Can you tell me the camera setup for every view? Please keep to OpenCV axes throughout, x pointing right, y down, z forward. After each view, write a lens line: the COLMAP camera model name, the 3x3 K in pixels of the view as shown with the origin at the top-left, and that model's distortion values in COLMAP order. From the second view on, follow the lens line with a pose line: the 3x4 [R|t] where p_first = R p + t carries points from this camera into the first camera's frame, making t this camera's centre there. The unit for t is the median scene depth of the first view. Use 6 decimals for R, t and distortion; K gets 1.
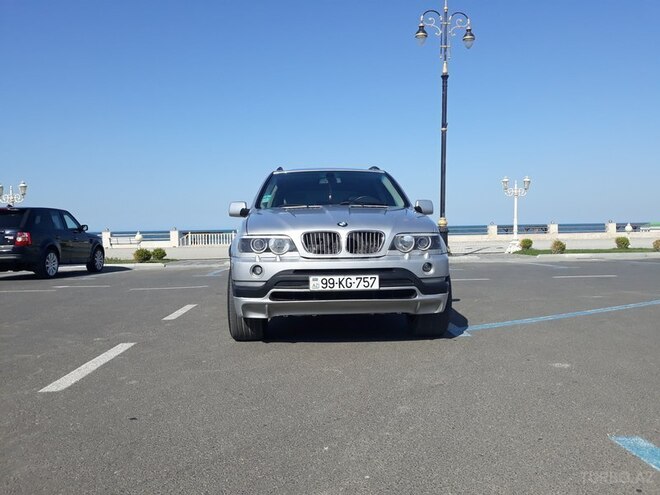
lens RADIAL K [[515.4, 0, 330.0], [0, 515.4, 247.5], [0, 0, 1]] dist [-0.004010, -0.009811]
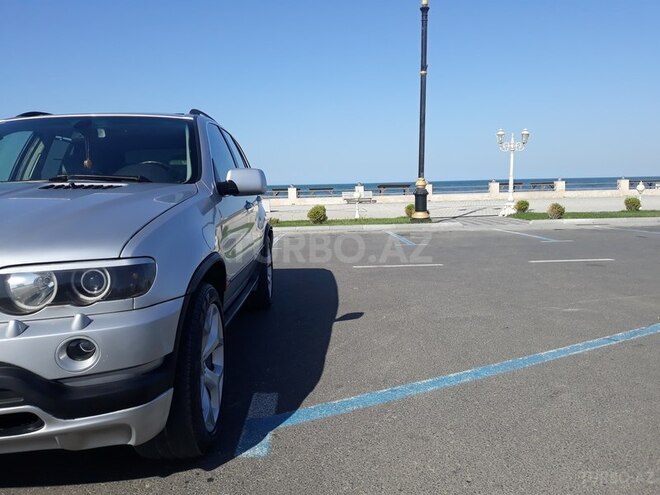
lens RADIAL K [[544.6, 0, 330.1], [0, 544.6, 235.1], [0, 0, 1]] dist [0.012912, 0.008693]
pose [[0.999960, -0.005073, 0.007383, 0.059448], [0.004671, 0.998553, 0.053581, -0.011430], [-0.007644, -0.053545, 0.998536, 0.089564]]
